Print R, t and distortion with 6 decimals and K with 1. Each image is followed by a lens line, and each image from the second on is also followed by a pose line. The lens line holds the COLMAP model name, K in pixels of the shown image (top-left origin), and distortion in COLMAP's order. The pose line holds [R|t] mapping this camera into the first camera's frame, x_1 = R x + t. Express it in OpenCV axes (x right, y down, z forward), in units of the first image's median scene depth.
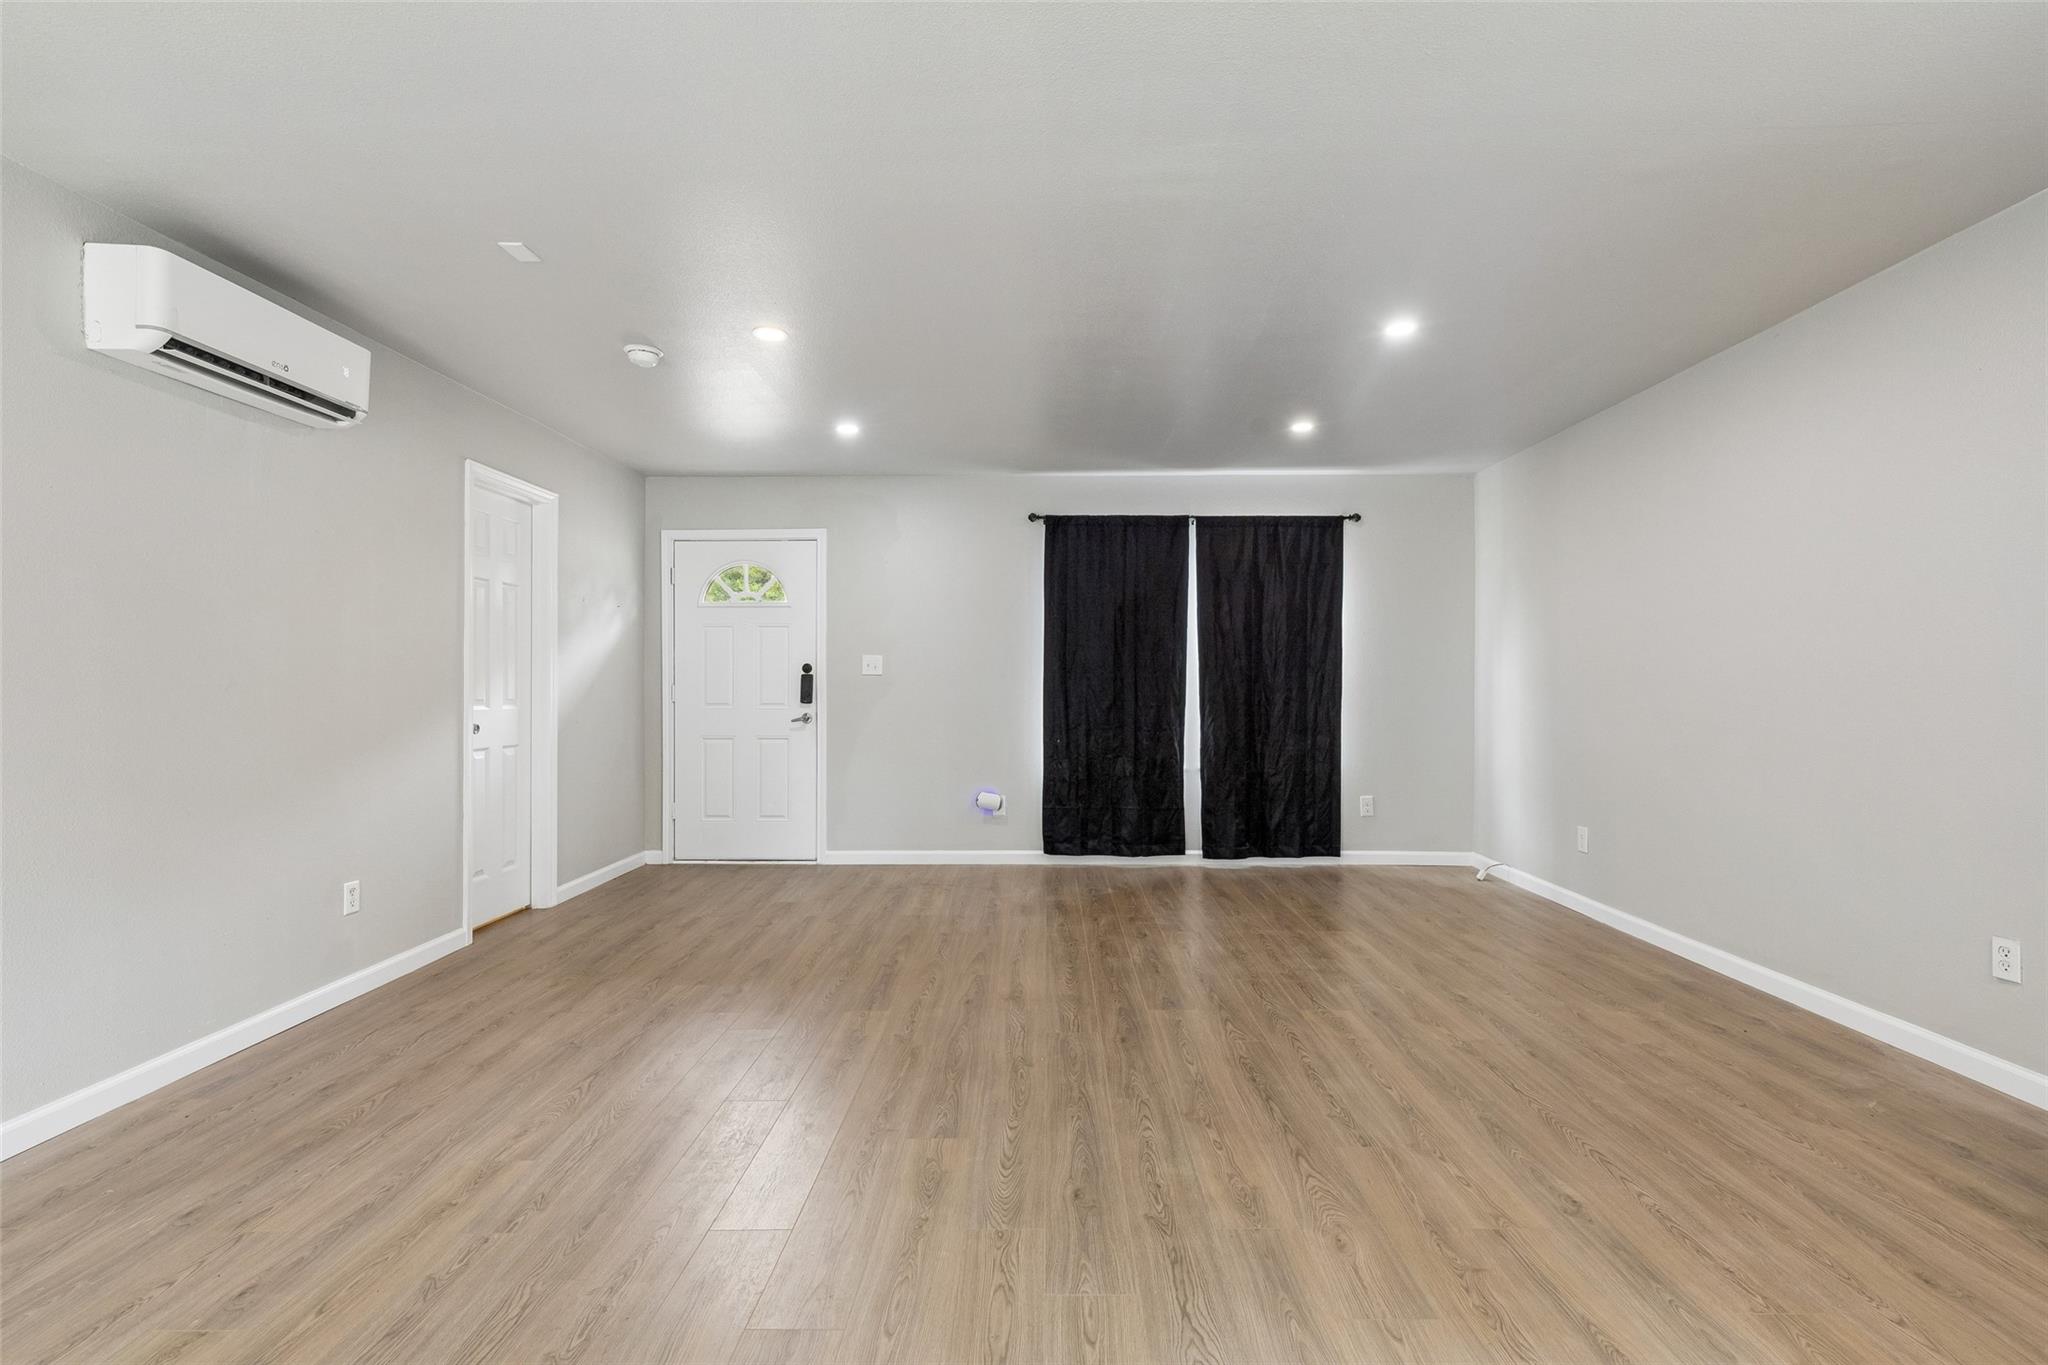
lens RADIAL K [[919.2, 0, 1037.8], [0, 919.2, 690.8], [0, 0, 1]] dist [0.012927, -0.003379]
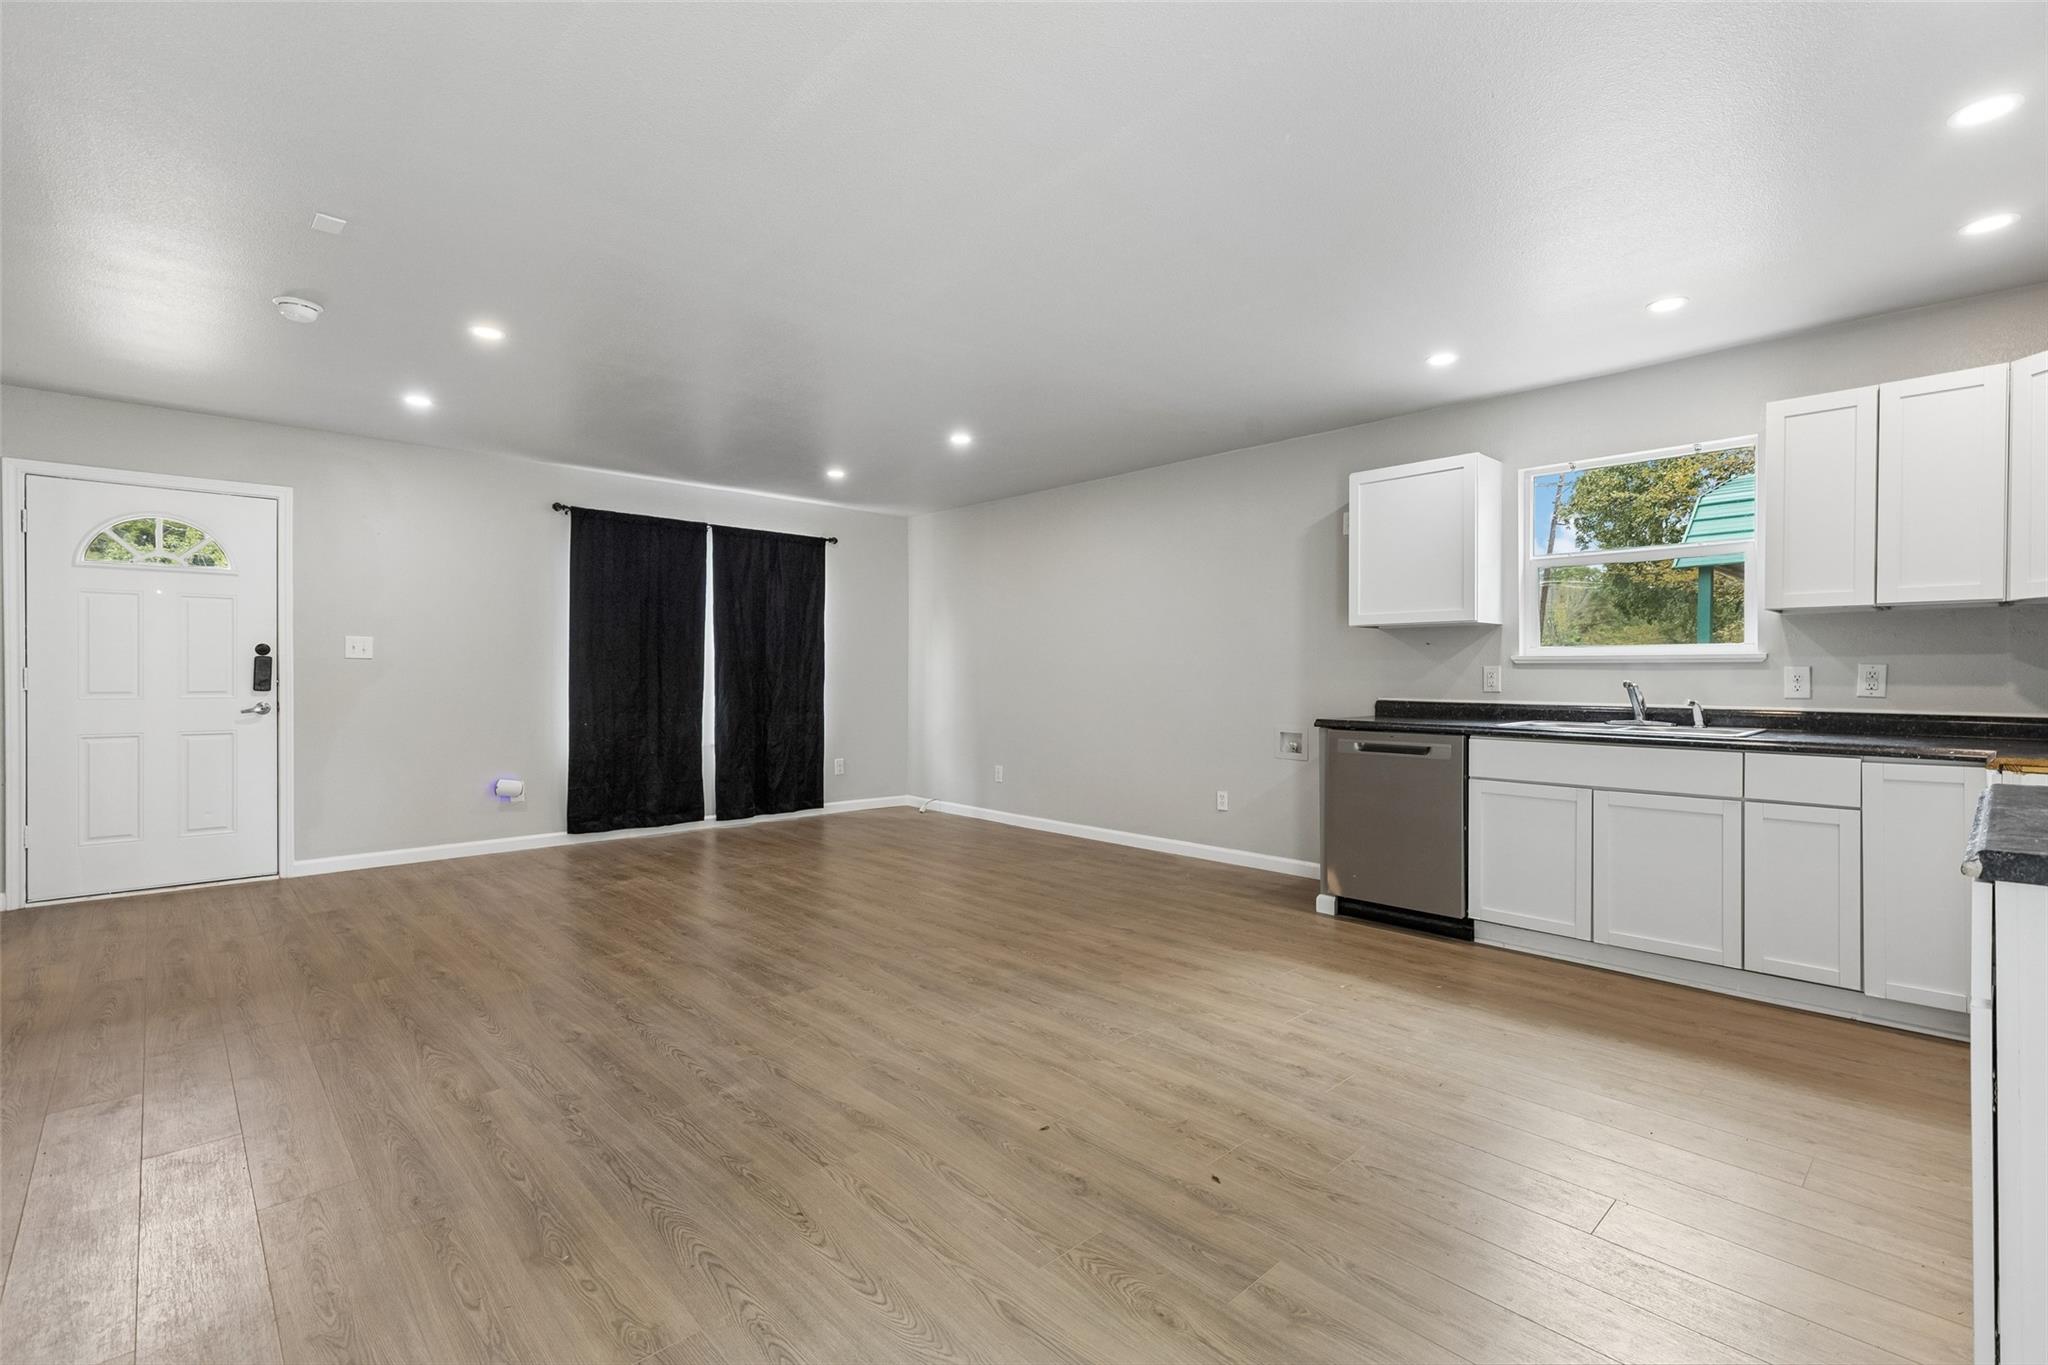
lens RADIAL K [[919.2, 0, 1024.0], [0, 919.2, 684.4], [0, 0, 1]] dist [0.012927, -0.003379]
pose [[0.724563, -0.004870, 0.689191, -0.455427], [0.000475, 0.999978, 0.006566, 0.003389], [-0.689209, -0.004430, 0.724550, -0.137955]]
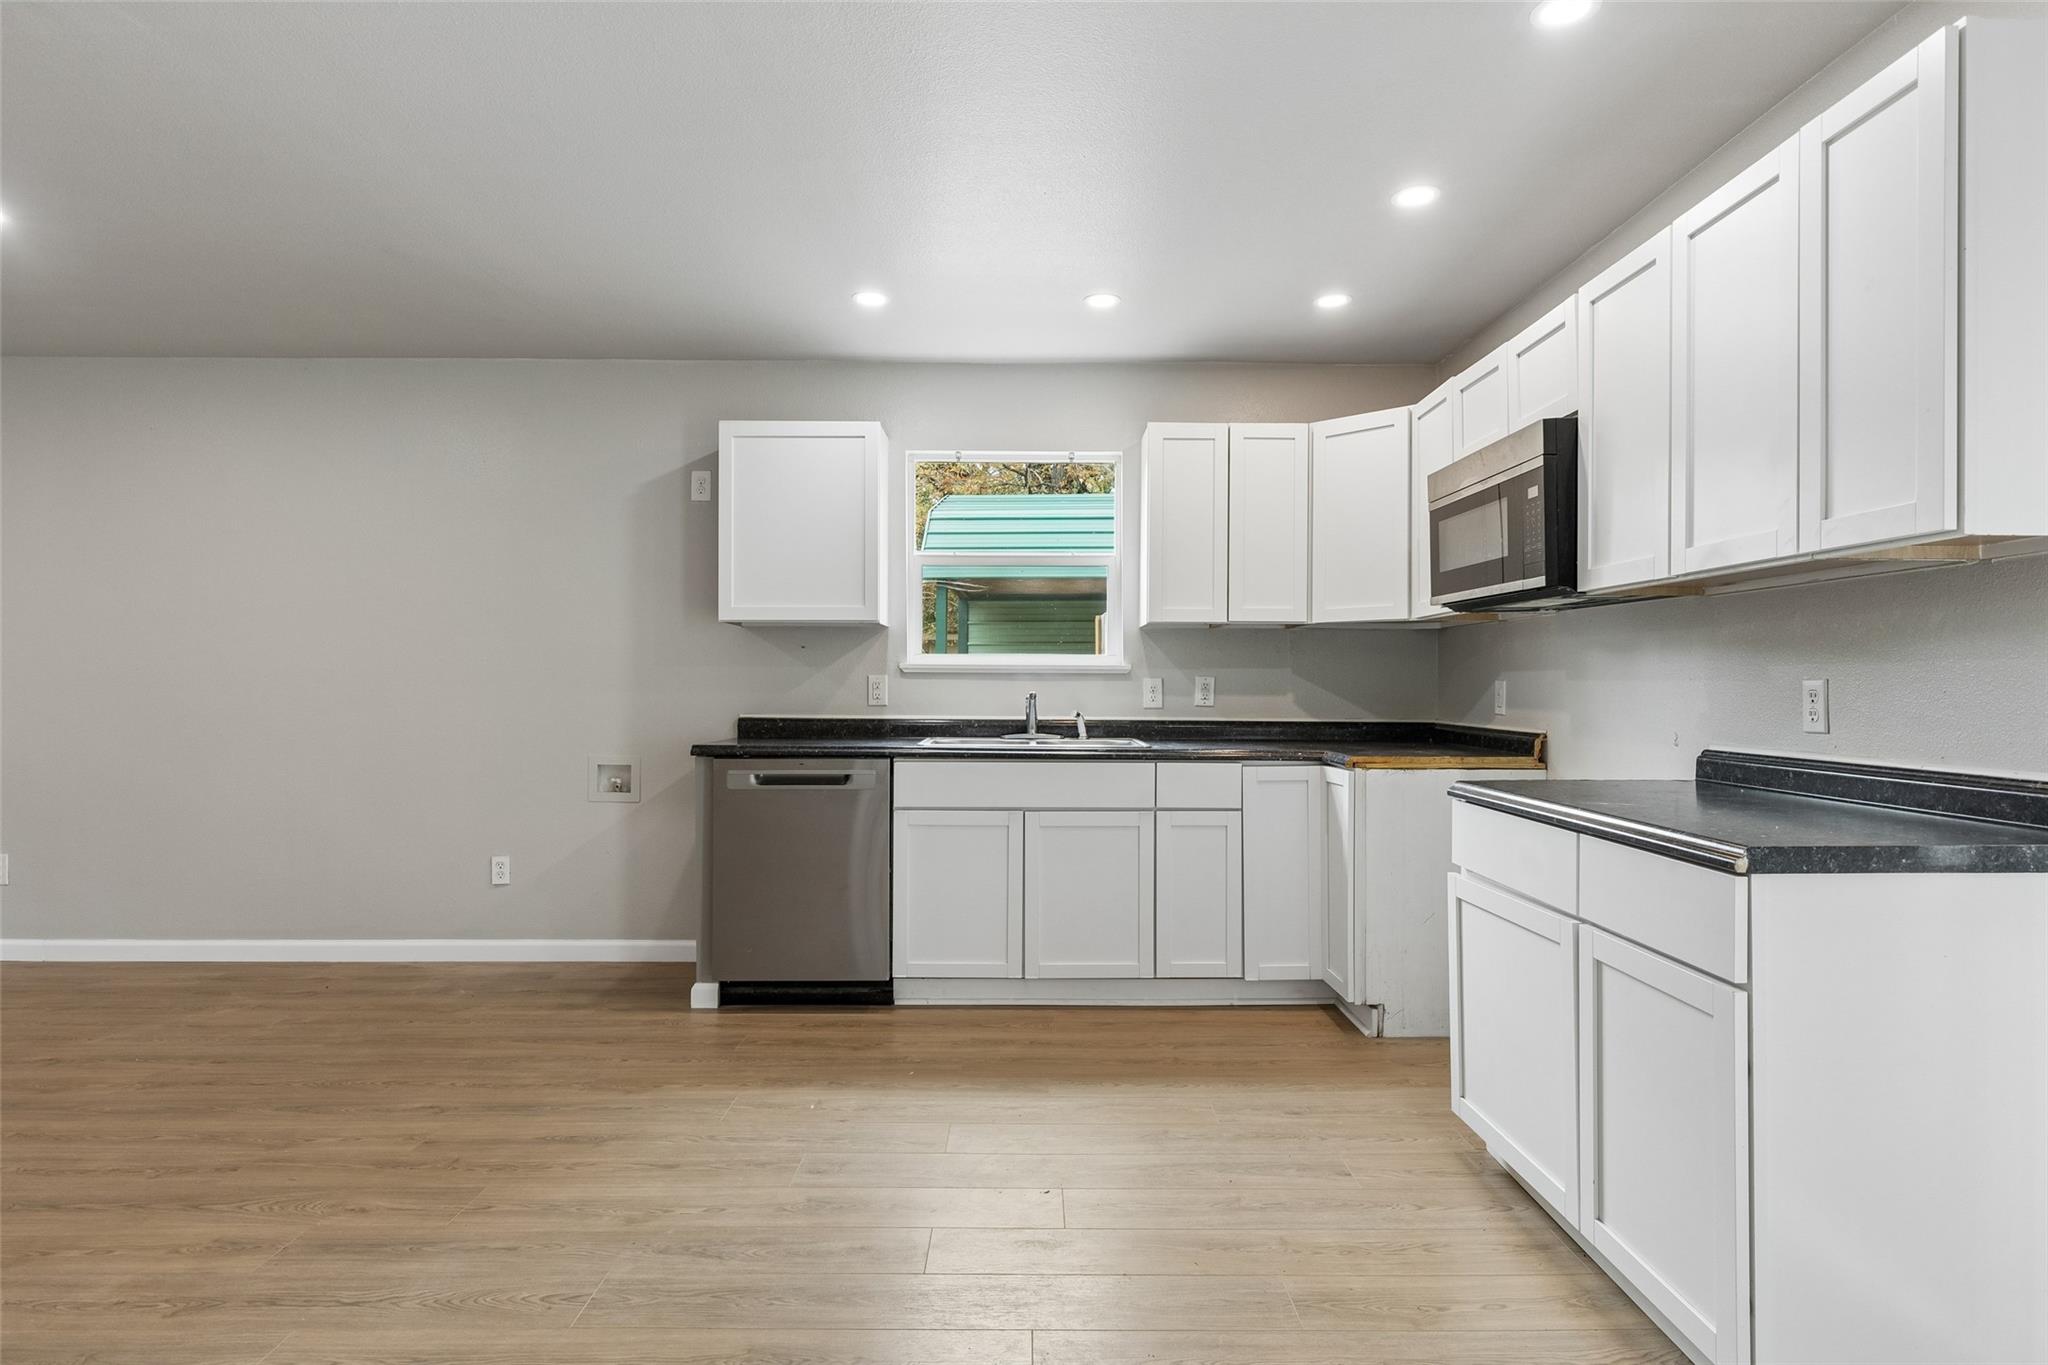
lens RADIAL K [[1094.6, 0, 1036.4], [0, 1094.6, 680.2], [0, 0, 1]] dist [0.001094, 0.001082]
pose [[-0.013333, 0.007229, 0.999885, -0.411934], [0.000893, 0.999974, -0.007218, 0.002584], [-0.999911, 0.000797, -0.013339, 0.108023]]
